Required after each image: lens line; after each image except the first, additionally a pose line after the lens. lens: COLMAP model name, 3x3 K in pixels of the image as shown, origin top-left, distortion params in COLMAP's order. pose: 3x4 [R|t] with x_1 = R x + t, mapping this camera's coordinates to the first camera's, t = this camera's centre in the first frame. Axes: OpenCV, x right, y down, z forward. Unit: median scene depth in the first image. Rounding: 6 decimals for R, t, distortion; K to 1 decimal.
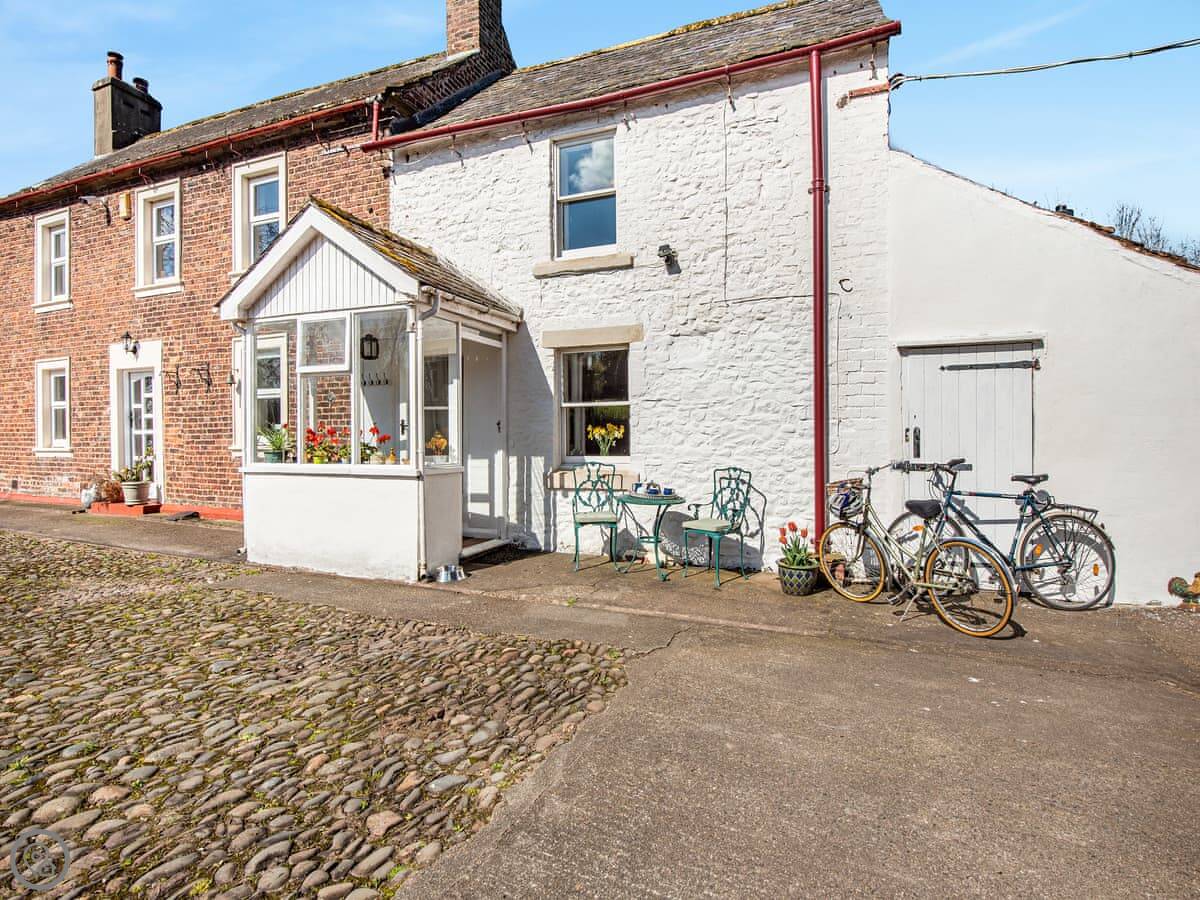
lens RADIAL K [[549.0, 0, 600.0], [0, 549.0, 450.0], [0, 0, 1]] dist [0.011790, -0.020595]
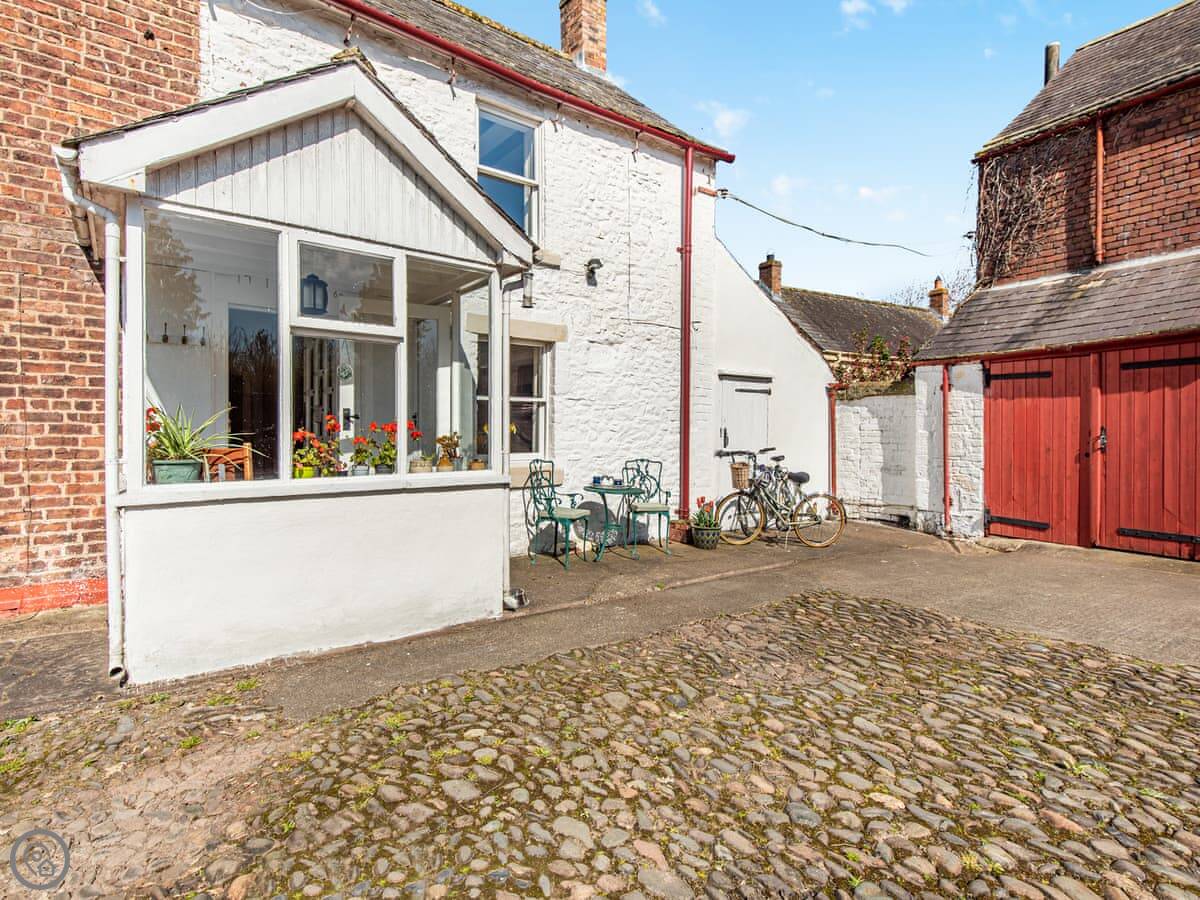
lens RADIAL K [[543.6, 0, 606.1], [0, 543.6, 450.6], [0, 0, 1]] dist [0.016782, 0.000037]
pose [[0.583431, -0.026319, 0.811736, -0.802627], [0.015223, 0.999654, 0.021471, -0.014308], [-0.812020, -0.000170, 0.583629, 0.369359]]
